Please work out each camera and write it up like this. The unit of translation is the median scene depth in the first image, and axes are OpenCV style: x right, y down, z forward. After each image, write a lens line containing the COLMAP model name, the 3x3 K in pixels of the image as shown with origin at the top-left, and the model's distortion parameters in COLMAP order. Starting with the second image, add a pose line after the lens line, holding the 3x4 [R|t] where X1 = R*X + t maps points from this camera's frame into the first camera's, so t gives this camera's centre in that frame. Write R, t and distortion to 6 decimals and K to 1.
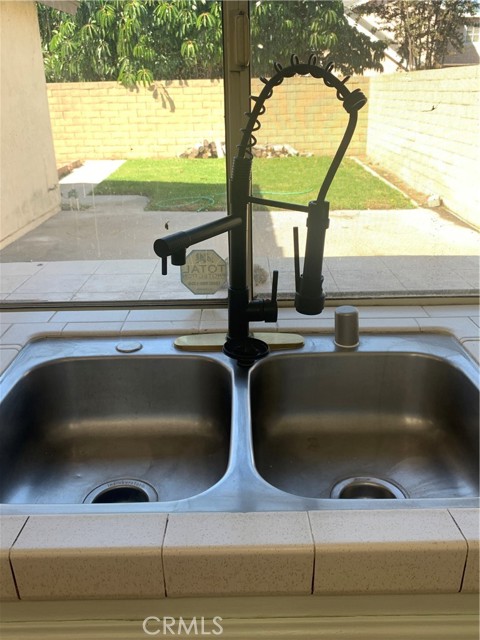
lens RADIAL K [[611.7, 0, 240.8], [0, 611.7, 315.0], [0, 0, 1]] dist [-0.007616, 0.000000]
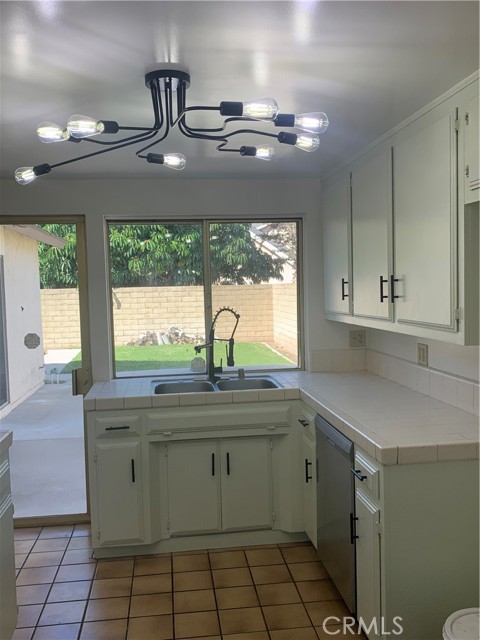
lens RADIAL K [[611.7, 0, 240.2], [0, 611.7, 320.3], [0, 0, 1]] dist [-0.007616, 0.000000]
pose [[0.992161, -0.013972, 0.124179, -0.025195], [0.050001, 0.955102, -0.292028, 0.069898], [-0.114523, 0.295948, 0.948314, -0.229270]]
